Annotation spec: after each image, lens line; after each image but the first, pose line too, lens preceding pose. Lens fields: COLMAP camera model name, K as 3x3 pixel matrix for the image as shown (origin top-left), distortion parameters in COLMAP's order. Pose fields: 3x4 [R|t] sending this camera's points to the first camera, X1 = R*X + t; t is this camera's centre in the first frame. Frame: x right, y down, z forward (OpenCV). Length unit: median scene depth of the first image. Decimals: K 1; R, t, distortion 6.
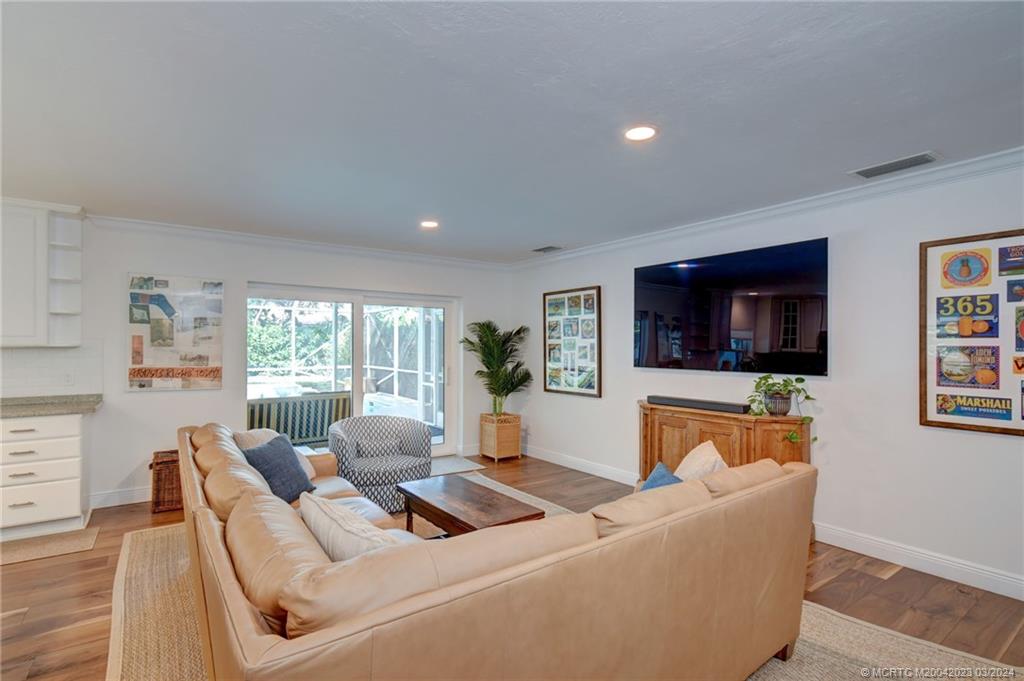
lens RADIAL K [[504.0, 0, 524.4], [0, 504.0, 342.1], [0, 0, 1]] dist [0.000460, -0.000023]
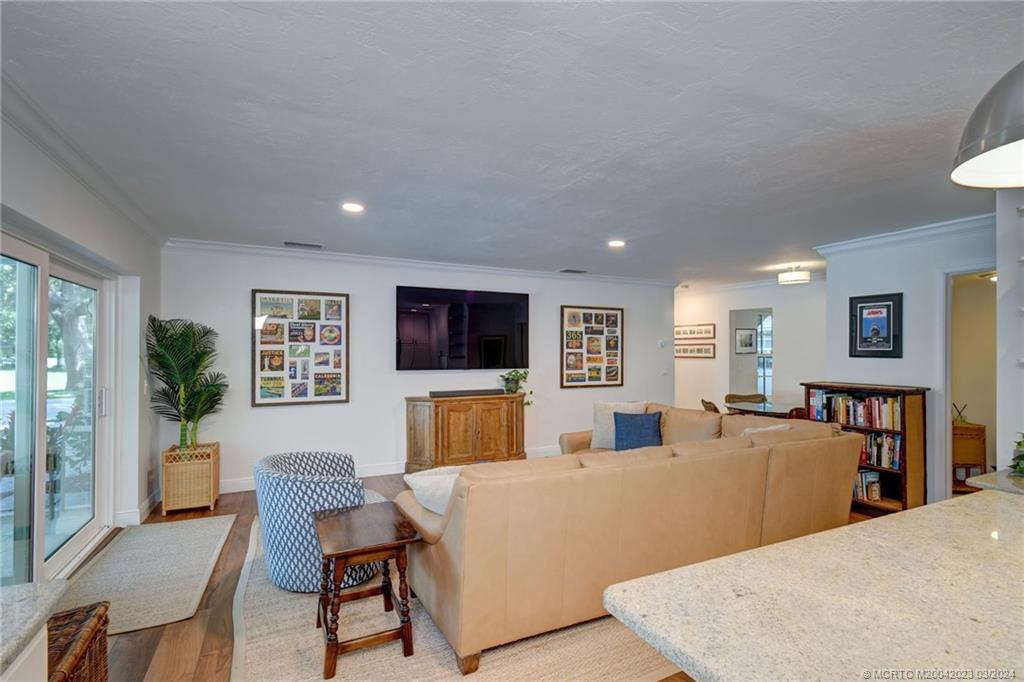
lens RADIAL K [[488.8, 0, 512.0], [0, 488.8, 341.0], [0, 0, 1]] dist [0.000692, -0.000015]
pose [[0.171930, 0.004824, 0.985097, -1.017130], [-0.017626, 0.999843, -0.001820, -0.025410], [-0.984951, -0.017050, 0.171988, 0.642403]]
